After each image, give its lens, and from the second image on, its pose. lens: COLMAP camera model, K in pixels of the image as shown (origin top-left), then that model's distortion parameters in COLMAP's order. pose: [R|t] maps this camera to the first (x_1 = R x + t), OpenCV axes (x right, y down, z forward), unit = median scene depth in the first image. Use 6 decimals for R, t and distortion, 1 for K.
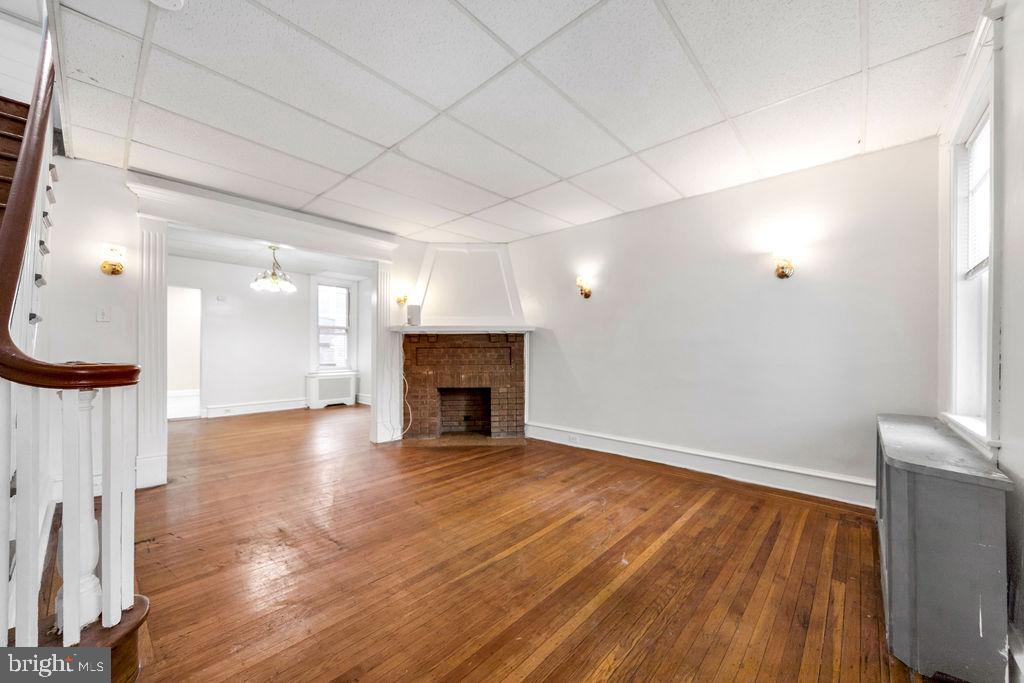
lens RADIAL K [[389.0, 0, 511.6], [0, 389.0, 350.6], [0, 0, 1]] dist [0.002737, 0.000308]
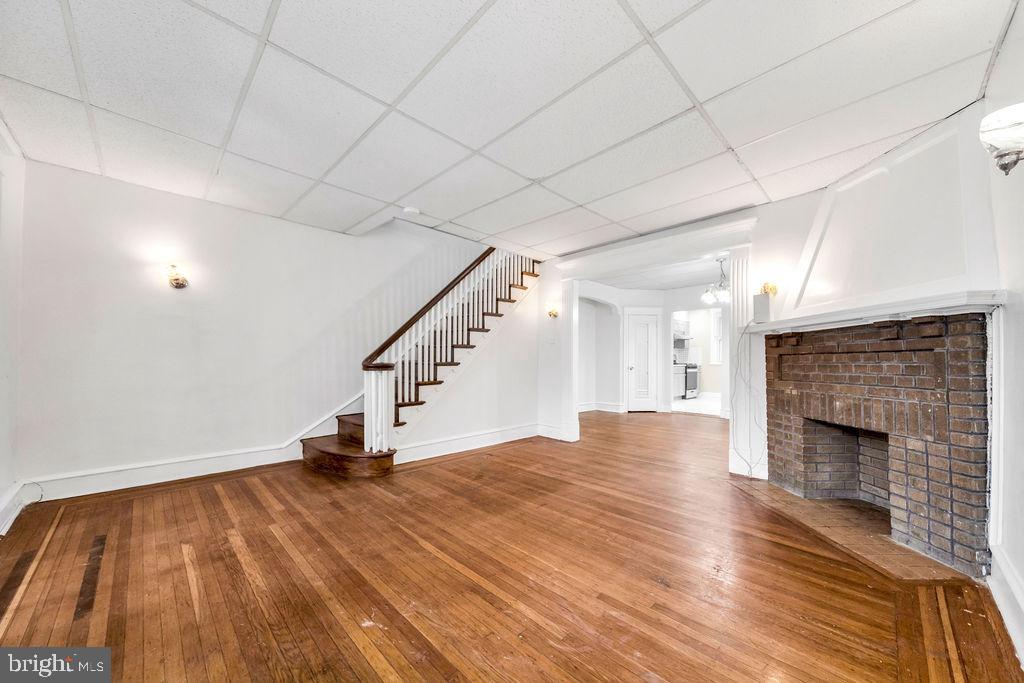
lens RADIAL K [[370.2, 0, 515.4], [0, 370.2, 353.9], [0, 0, 1]] dist [0.000533, -0.000116]
pose [[-0.053109, -0.018838, -0.998411, 0.449933], [0.000349, 0.999822, -0.018883, 0.004442], [0.998589, -0.001351, -0.053093, 0.583070]]
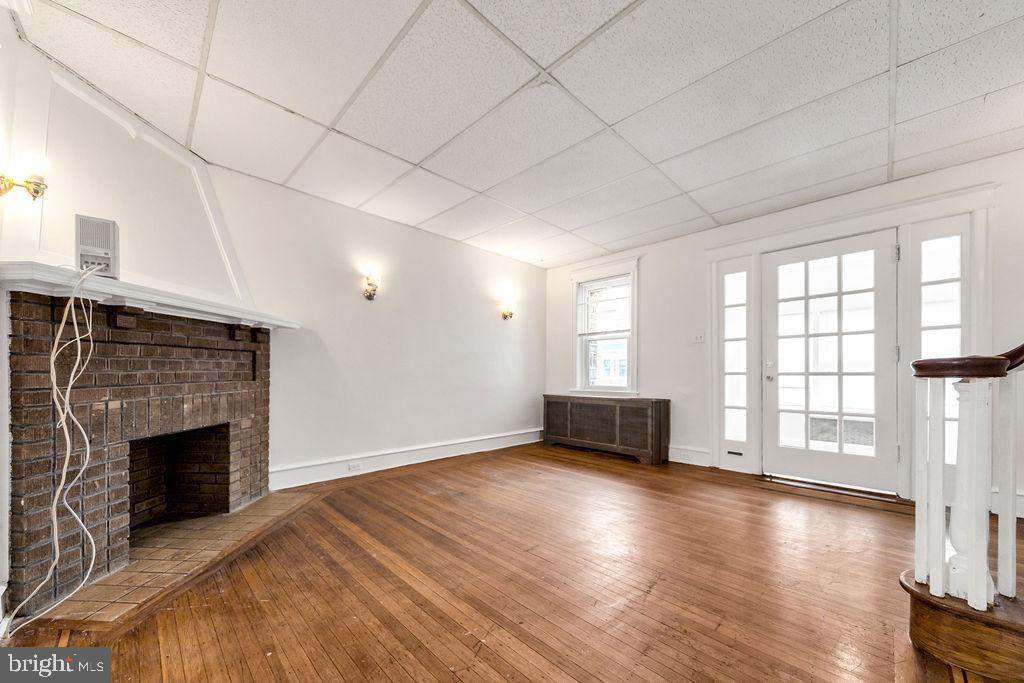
lens RADIAL K [[370.2, 0, 518.2], [0, 370.2, 378.4], [0, 0, 1]] dist [0.000533, -0.000116]
pose [[0.037921, -0.019991, 0.999081, -0.584403], [-0.010326, 0.999739, 0.020396, 0.018556], [-0.999227, -0.011090, 0.037705, 0.594946]]
